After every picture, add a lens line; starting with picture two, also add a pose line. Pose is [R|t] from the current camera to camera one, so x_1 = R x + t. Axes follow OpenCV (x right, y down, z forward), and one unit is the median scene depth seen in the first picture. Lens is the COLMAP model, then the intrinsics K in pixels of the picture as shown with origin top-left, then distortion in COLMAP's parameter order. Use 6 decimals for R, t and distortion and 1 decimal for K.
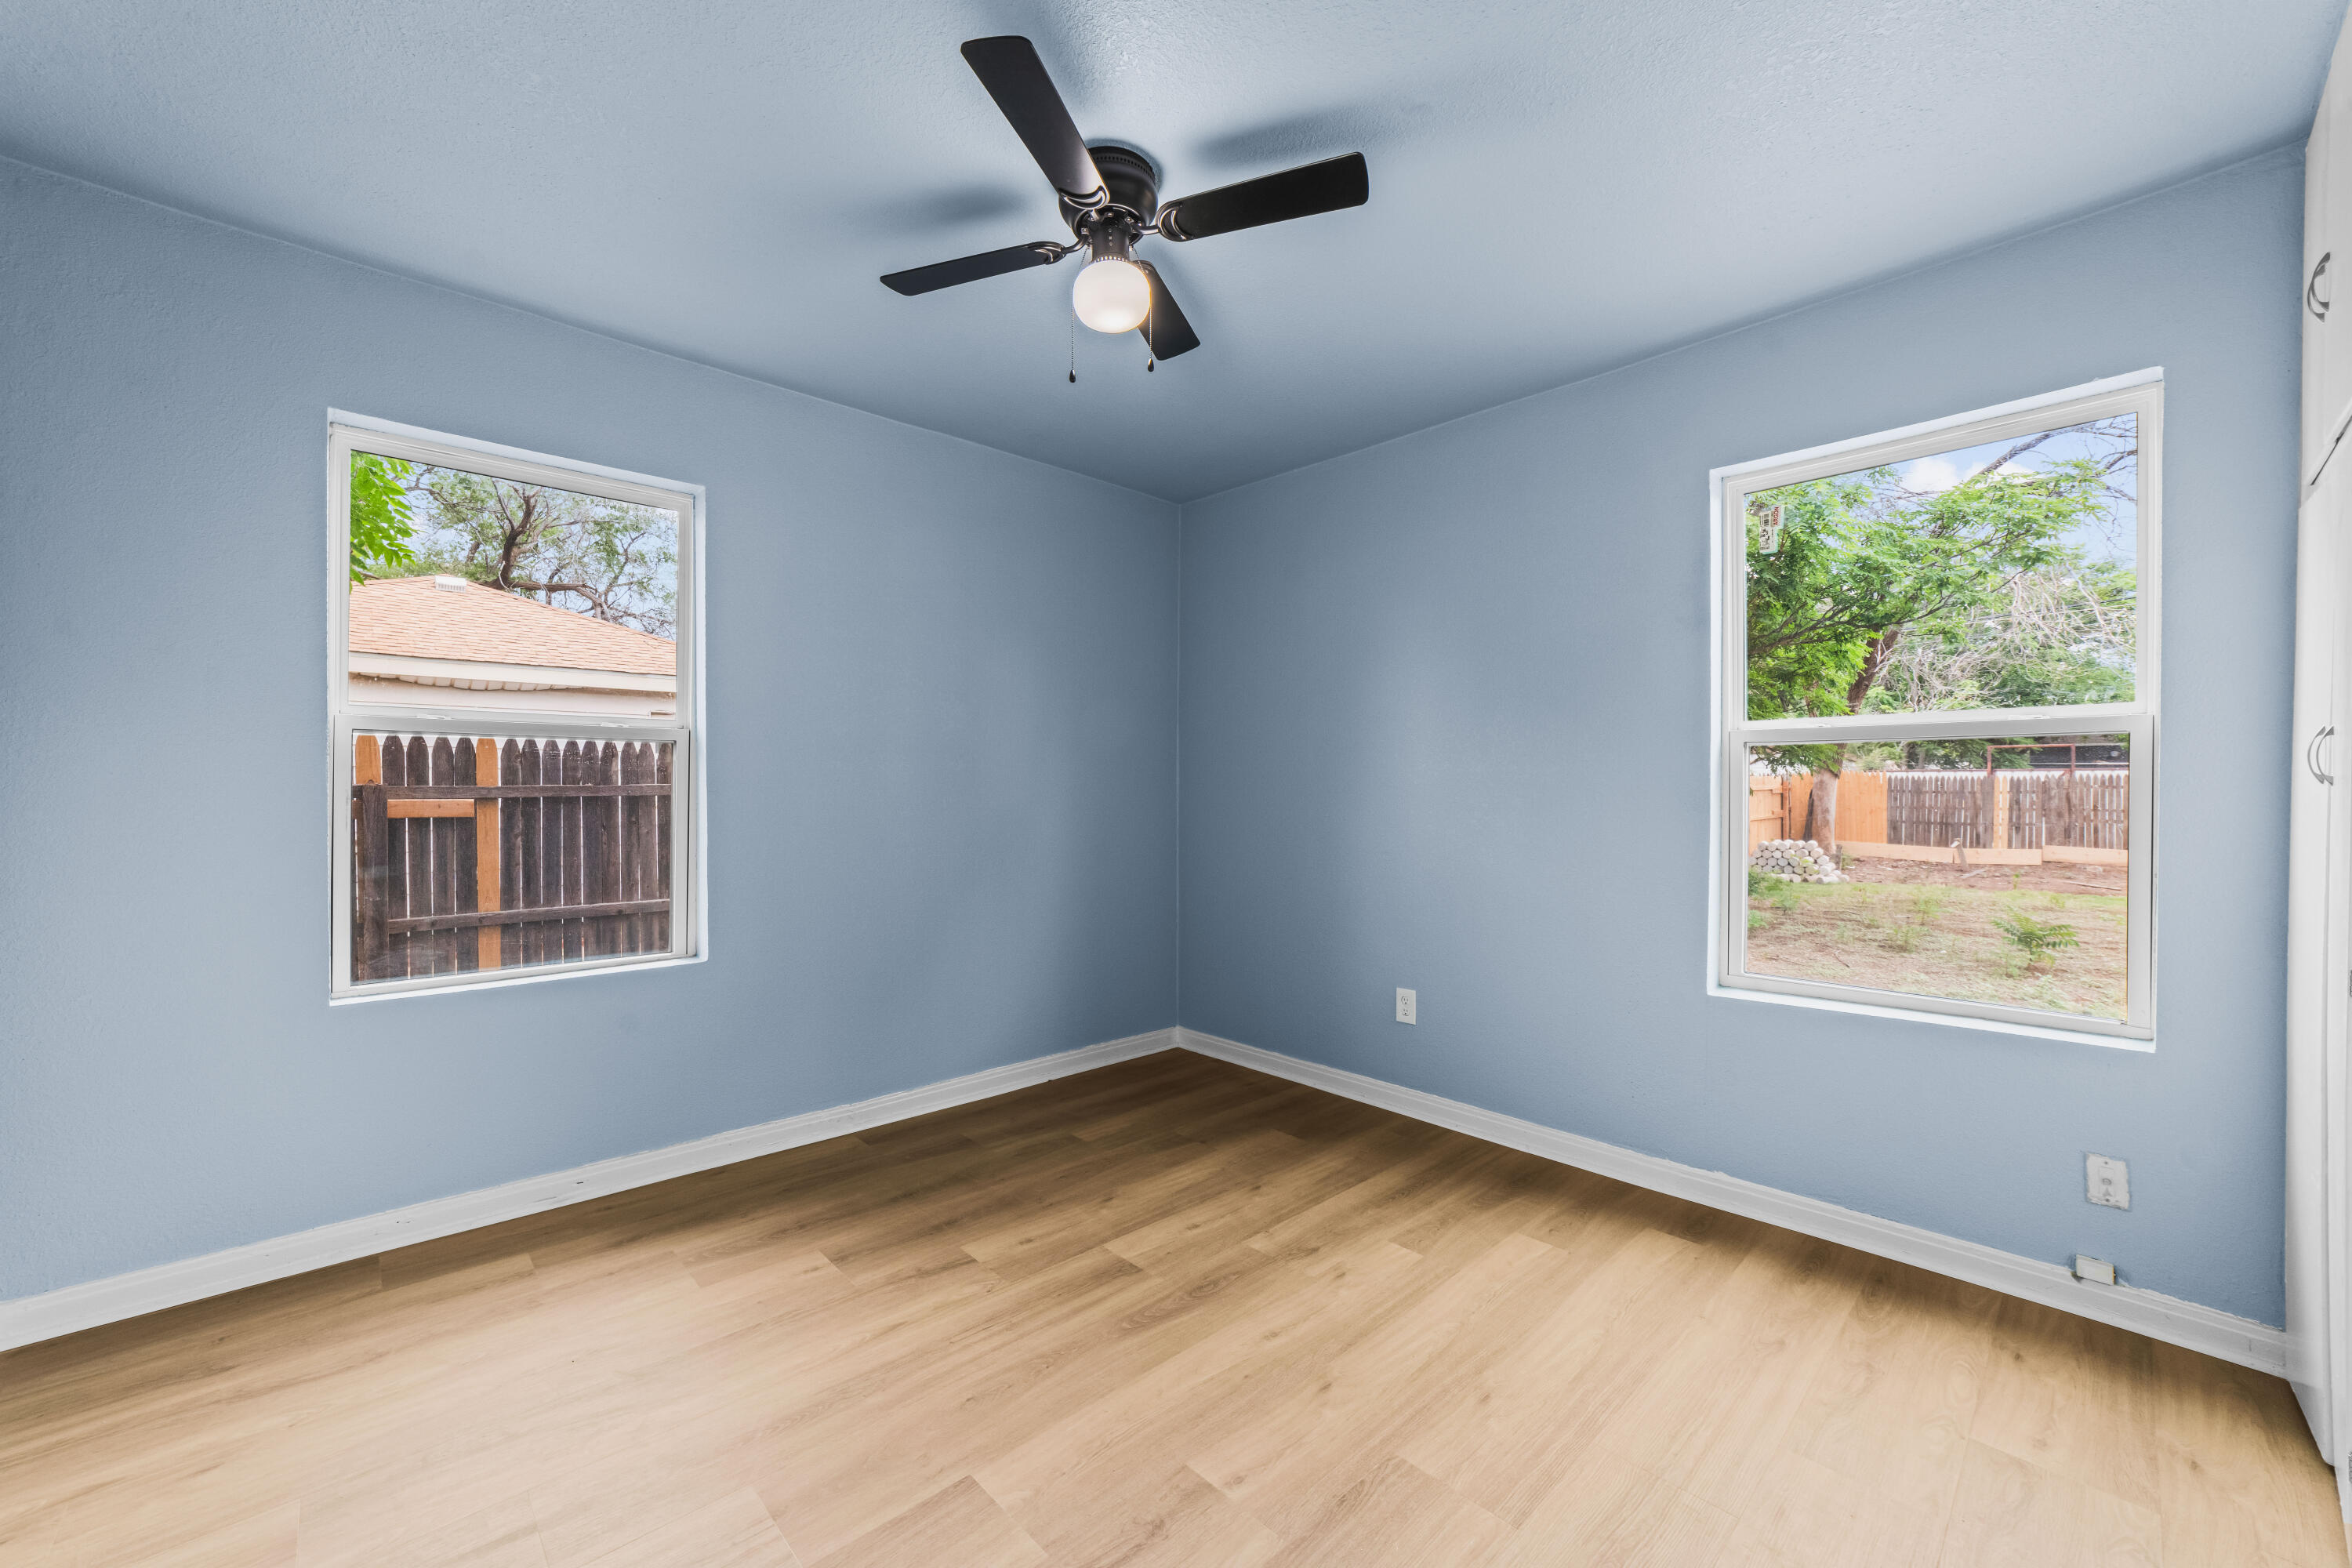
lens RADIAL K [[912.6, 0, 1170.5], [0, 912.6, 799.5], [0, 0, 1]] dist [0.000033, 0.000205]
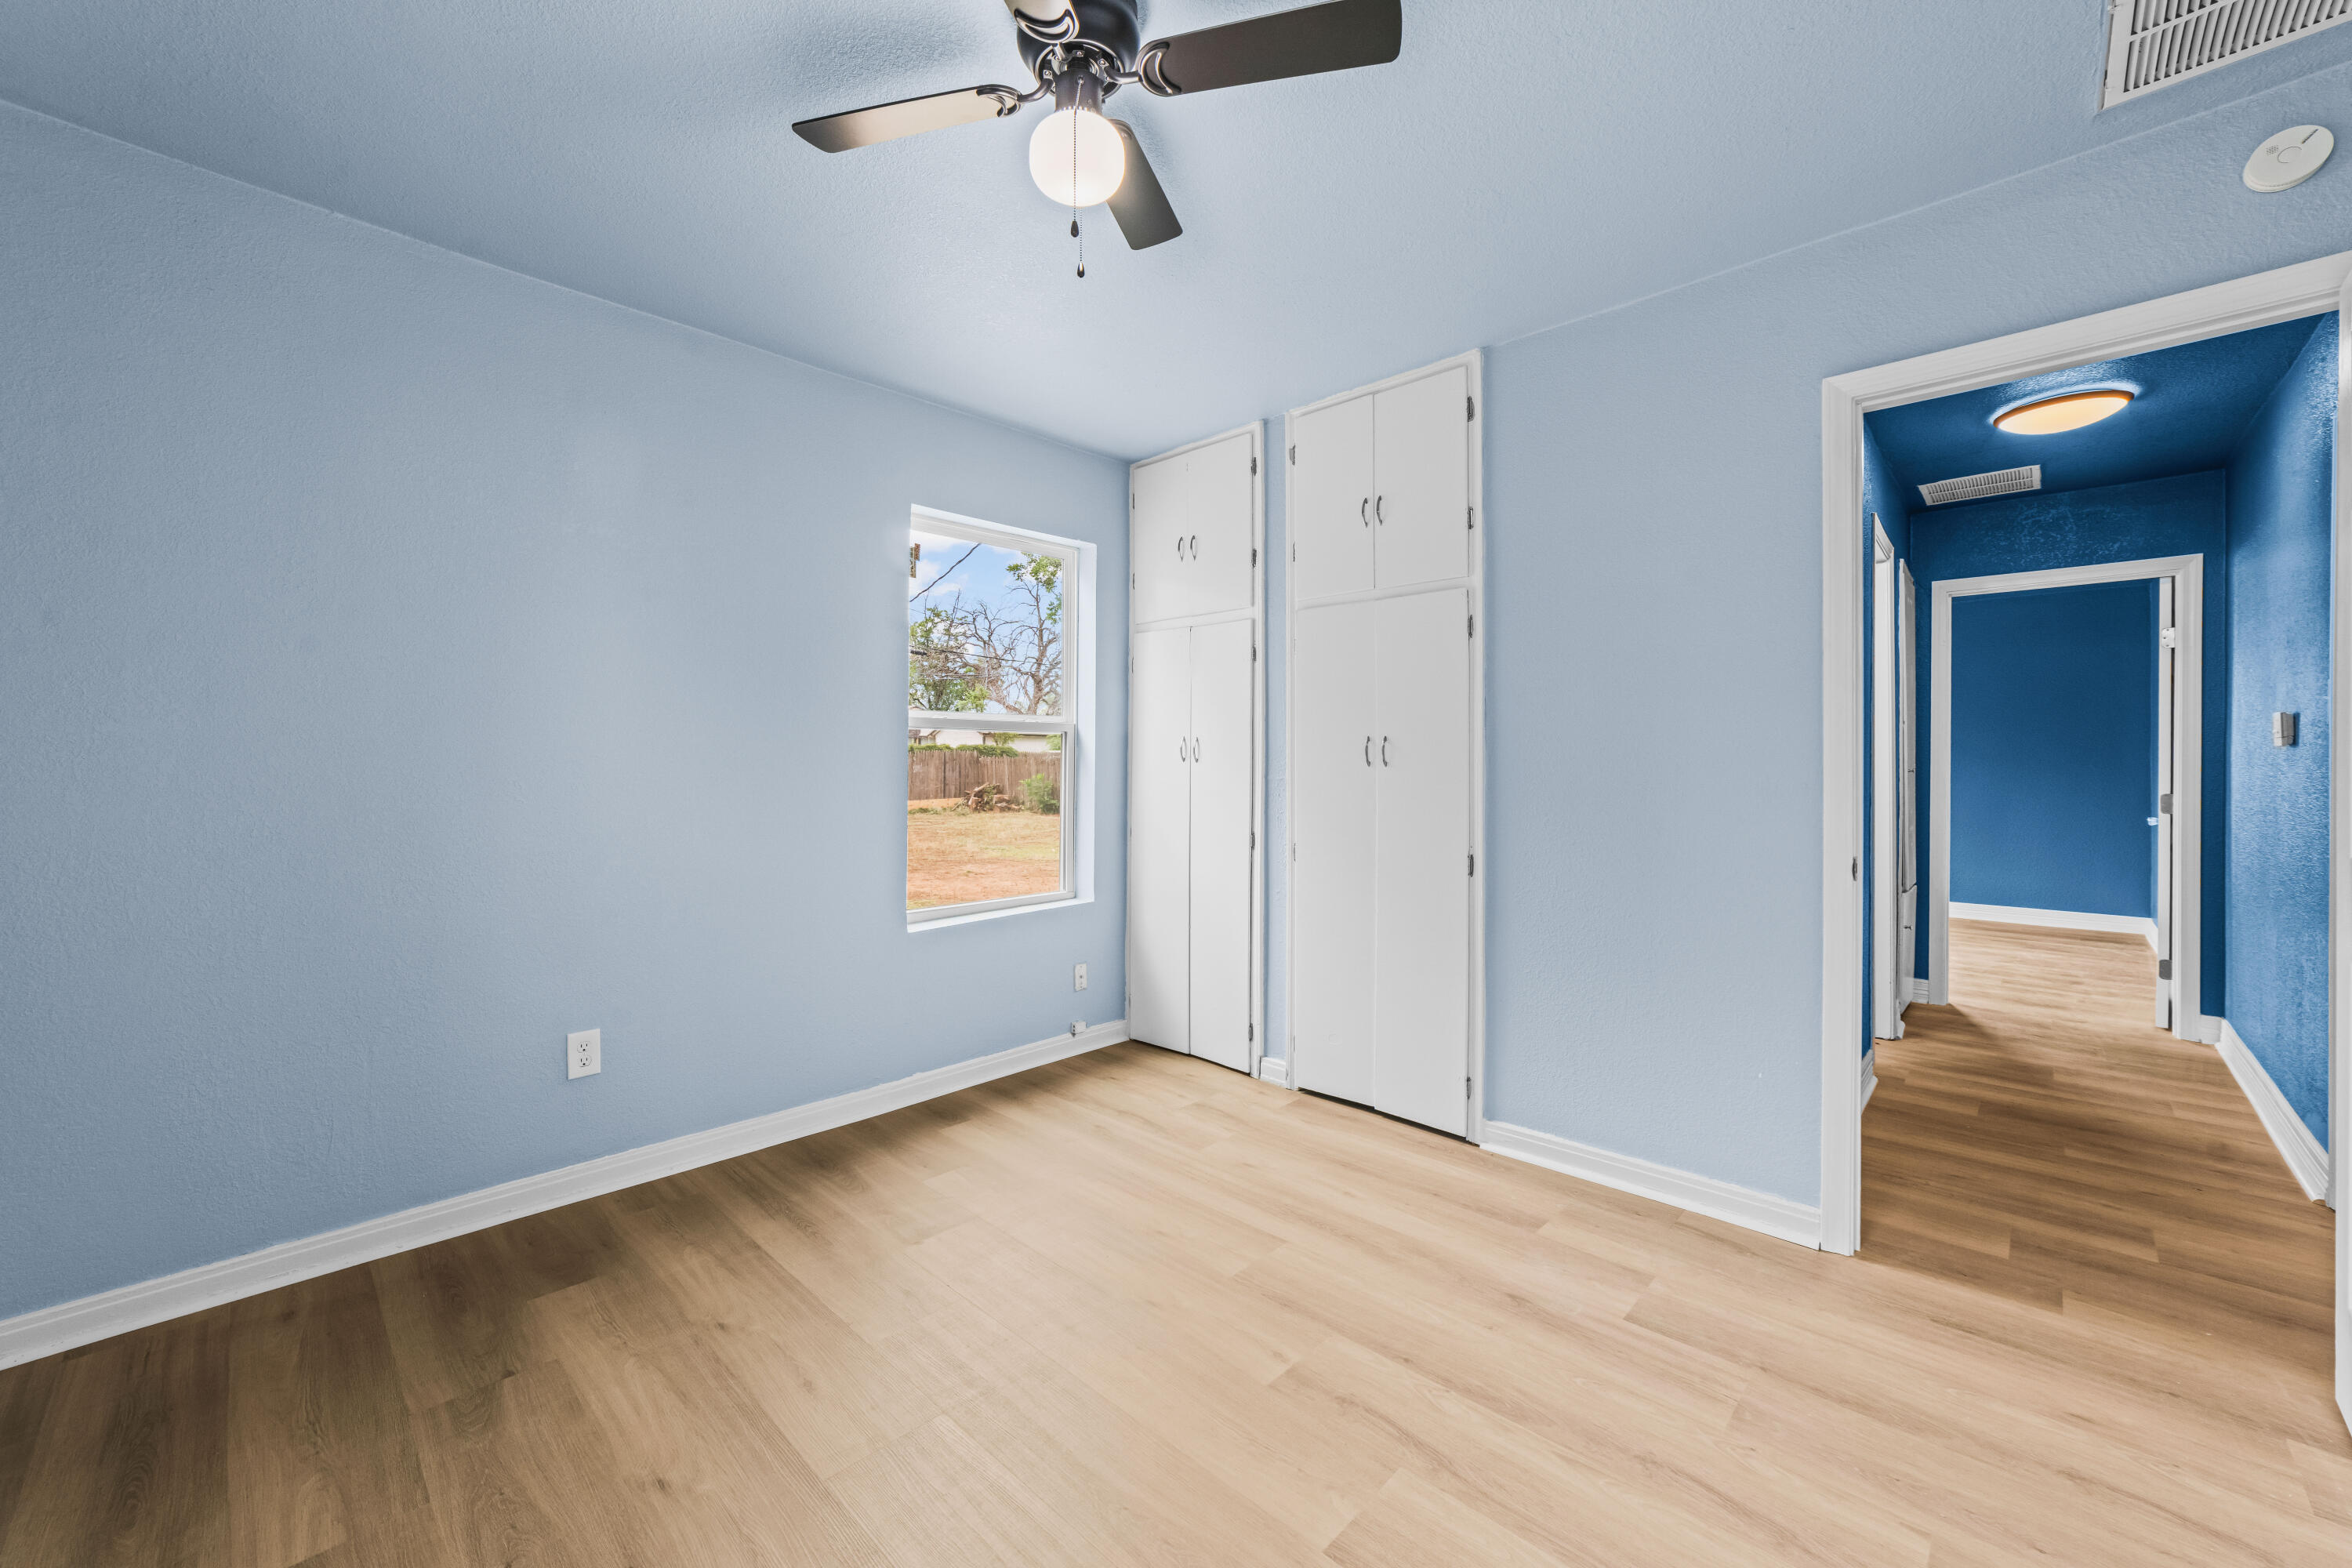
lens RADIAL K [[912.6, 0, 1170.5], [0, 912.6, 799.5], [0, 0, 1]] dist [0.000033, 0.000205]
pose [[-0.041243, -0.038744, 0.998398, -0.615246], [0.008525, 0.999198, 0.039127, -0.006916], [-0.999113, 0.010125, -0.040880, 0.684259]]
